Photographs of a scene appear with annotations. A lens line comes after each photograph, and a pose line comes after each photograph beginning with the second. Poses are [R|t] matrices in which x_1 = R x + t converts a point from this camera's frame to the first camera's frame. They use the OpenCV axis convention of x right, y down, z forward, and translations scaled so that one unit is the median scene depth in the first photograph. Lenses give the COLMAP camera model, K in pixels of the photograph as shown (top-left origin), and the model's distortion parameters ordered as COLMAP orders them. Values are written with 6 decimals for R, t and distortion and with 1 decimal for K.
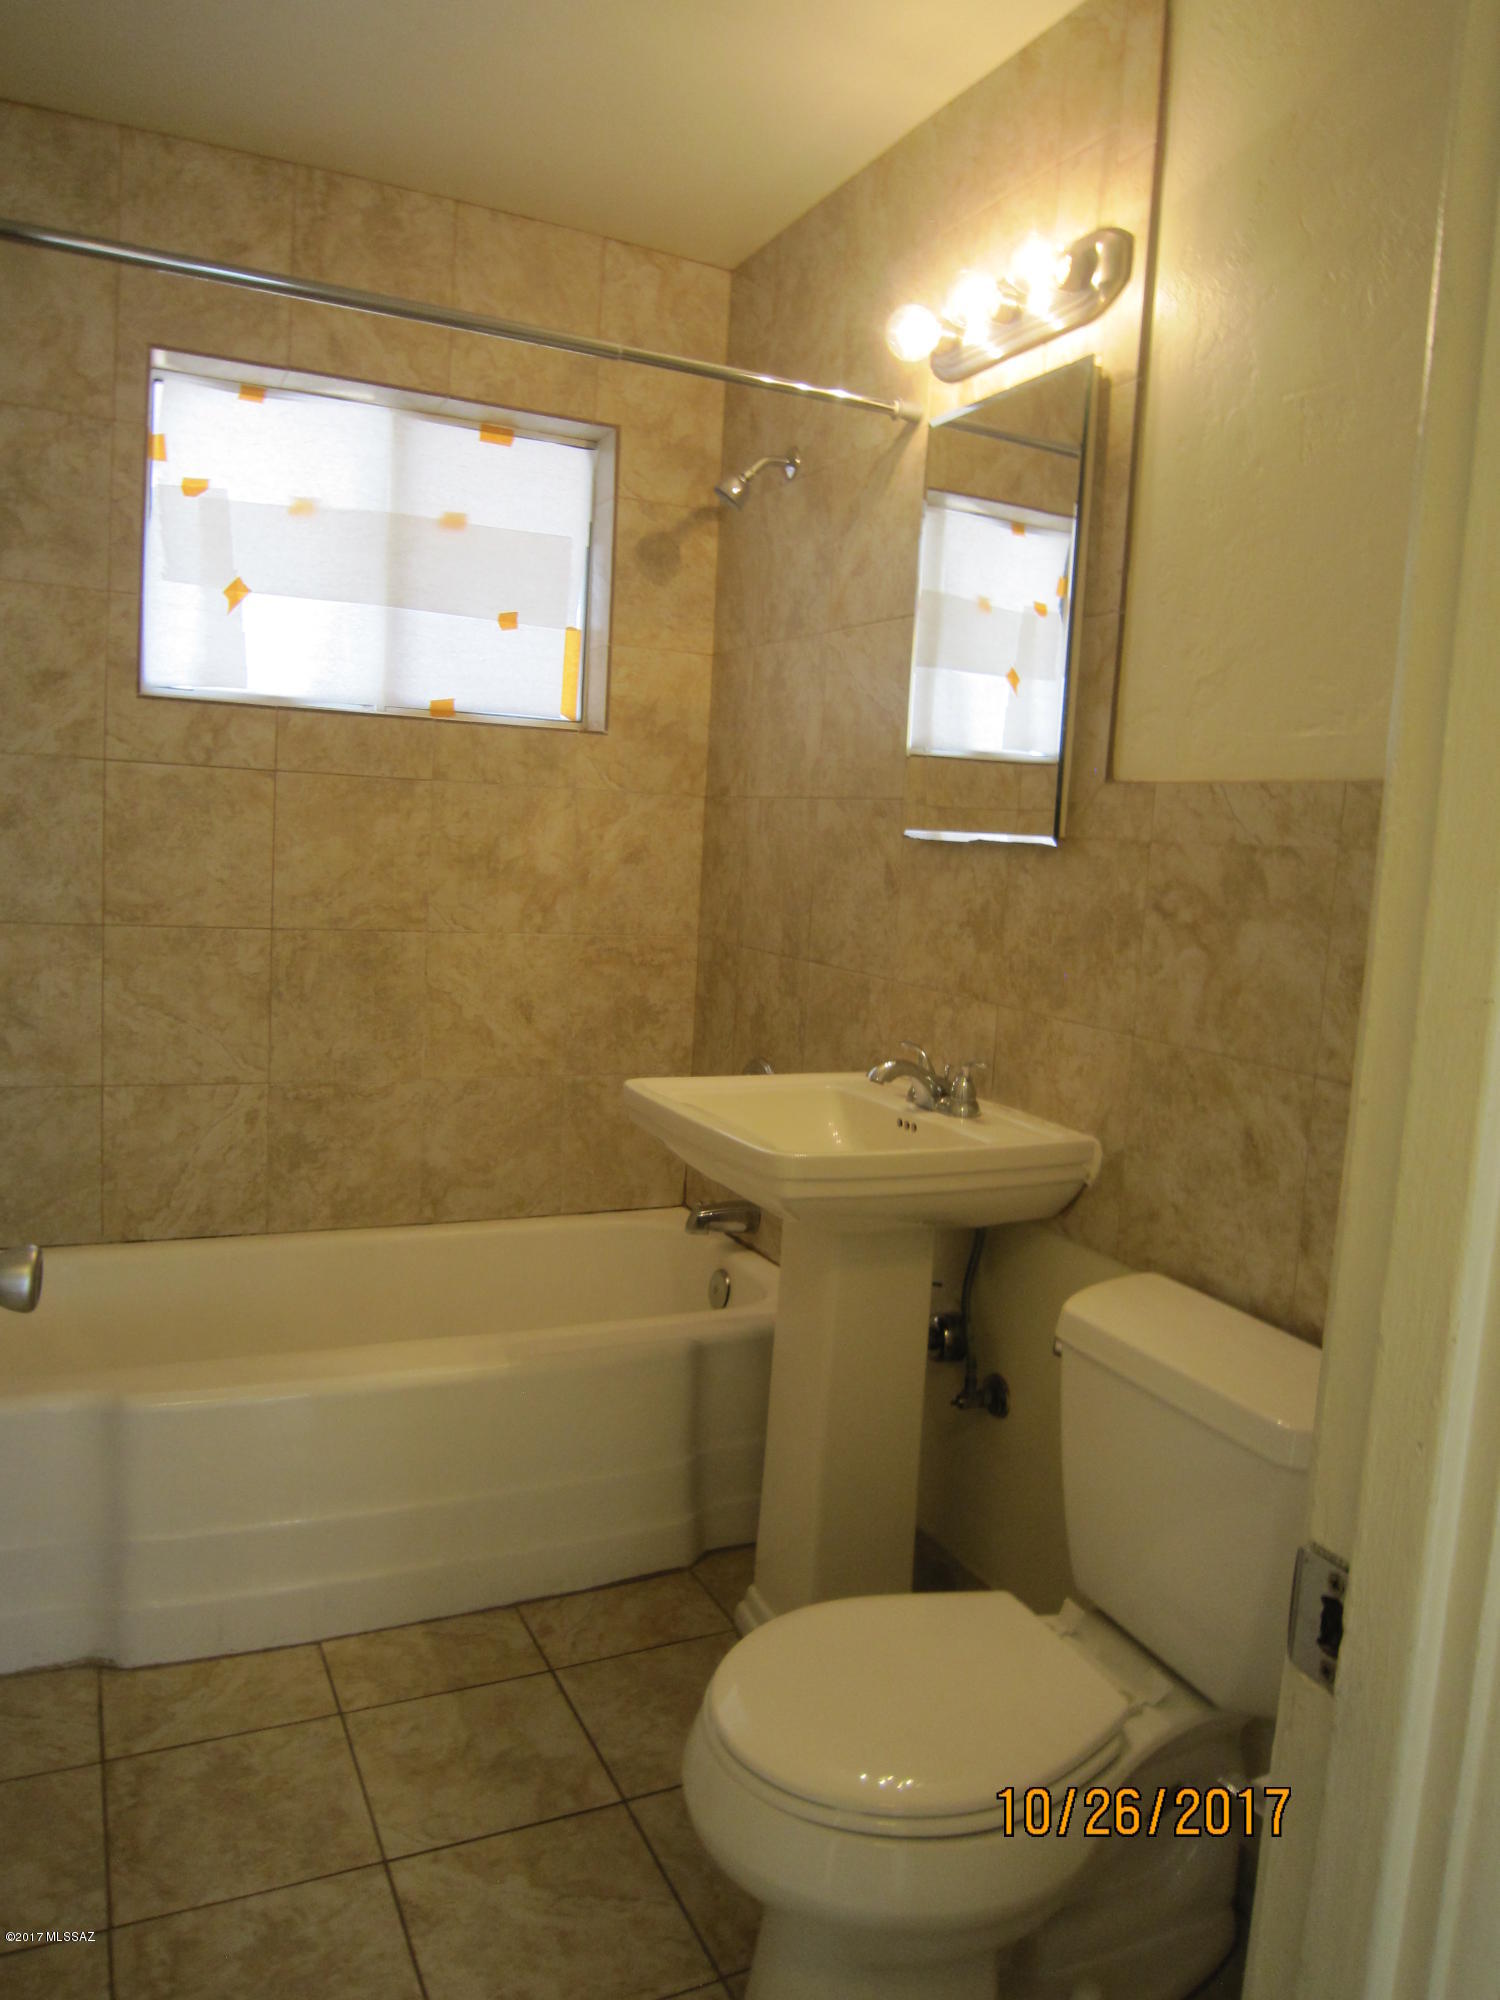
lens RADIAL K [[1400.7, 0, 746.3], [0, 1400.7, 988.7], [0, 0, 1]] dist [-0.068064, 0.032752]
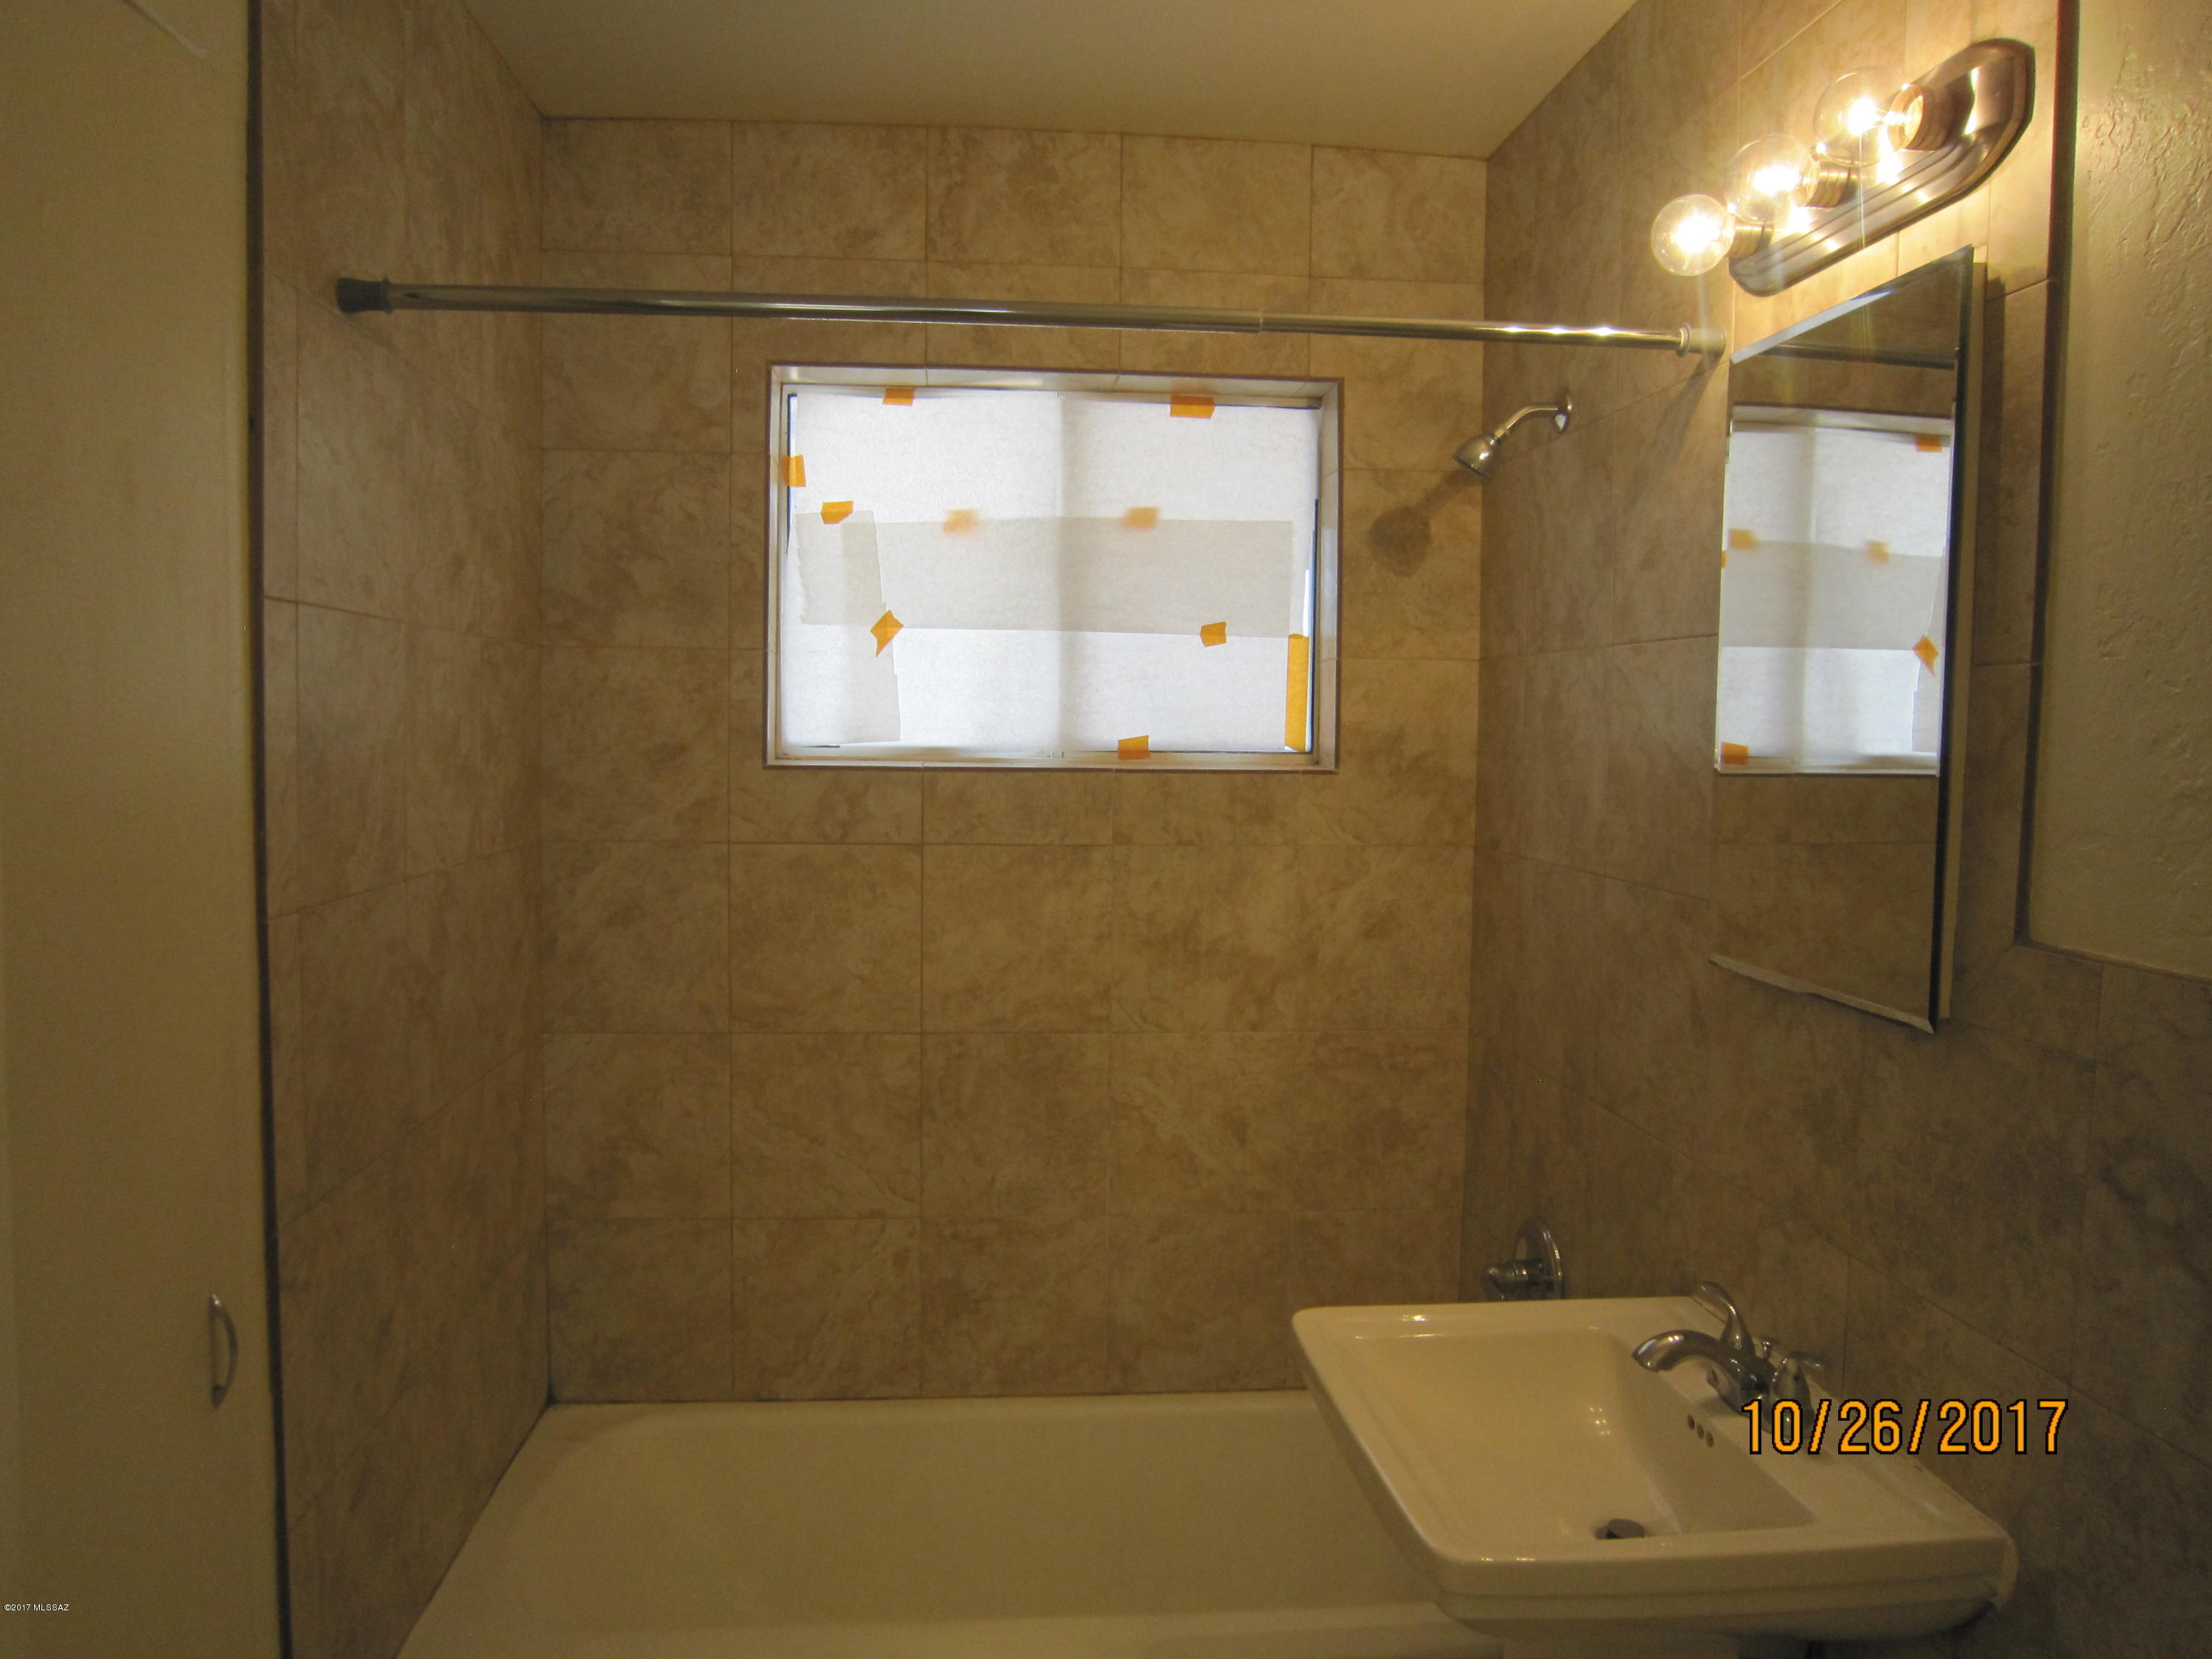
lens RADIAL K [[1549.2, 0, 1101.2], [0, 1549.2, 834.0], [0, 0, 1]] dist [-0.068064, 0.032752]
pose [[0.936923, -0.018762, -0.349033, 0.082157], [0.000207, 0.998588, -0.053123, -0.112439], [0.349537, 0.049700, 0.935603, 0.169714]]
